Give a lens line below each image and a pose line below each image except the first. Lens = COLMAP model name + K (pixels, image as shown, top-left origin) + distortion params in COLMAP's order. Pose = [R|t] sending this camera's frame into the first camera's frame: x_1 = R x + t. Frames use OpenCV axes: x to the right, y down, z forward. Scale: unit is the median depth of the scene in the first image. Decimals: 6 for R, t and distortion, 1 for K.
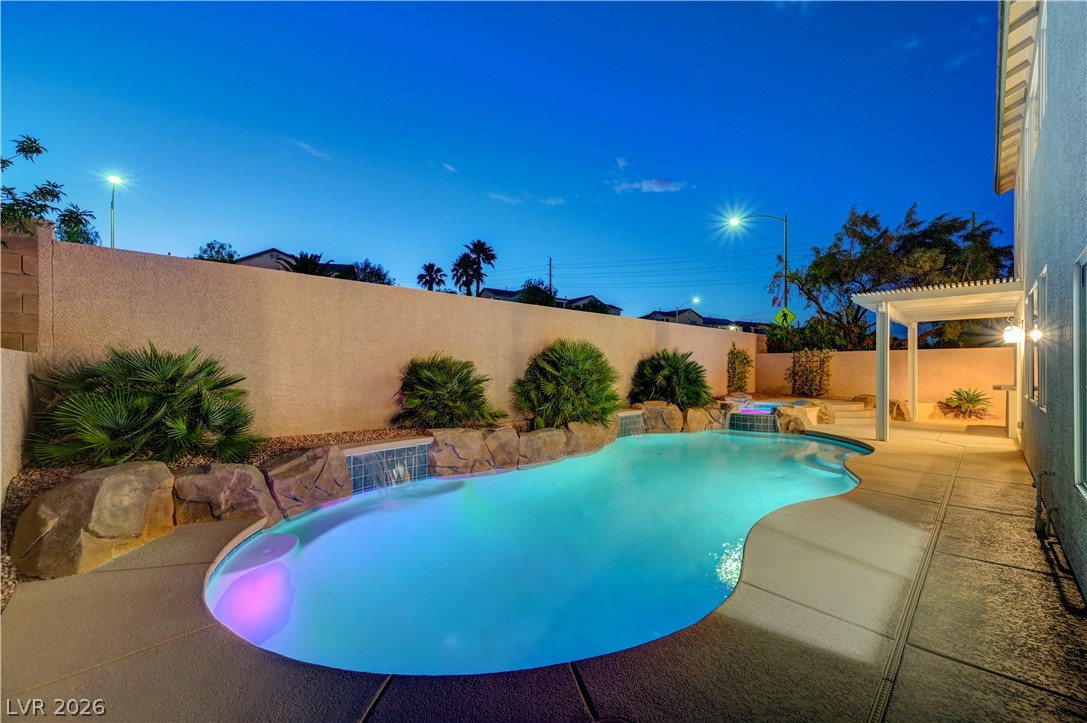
lens RADIAL K [[432.2, 0, 543.5], [0, 432.2, 361.5], [0, 0, 1]] dist [0.000285, -0.000009]
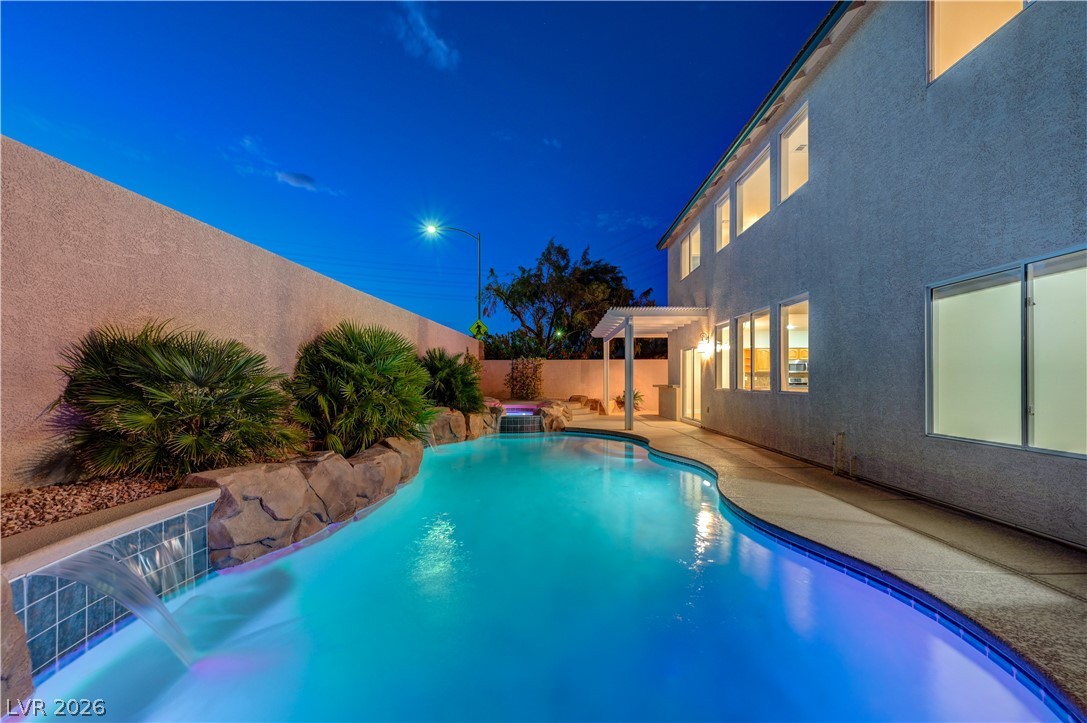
lens RADIAL K [[439.6, 0, 547.8], [0, 439.6, 373.8], [0, 0, 1]] dist [0.000603, 0.000204]
pose [[0.706464, 0.011278, 0.707659, -0.207993], [-0.012329, 0.999917, -0.003627, 0.026244], [-0.707642, -0.006162, 0.706545, 0.235165]]
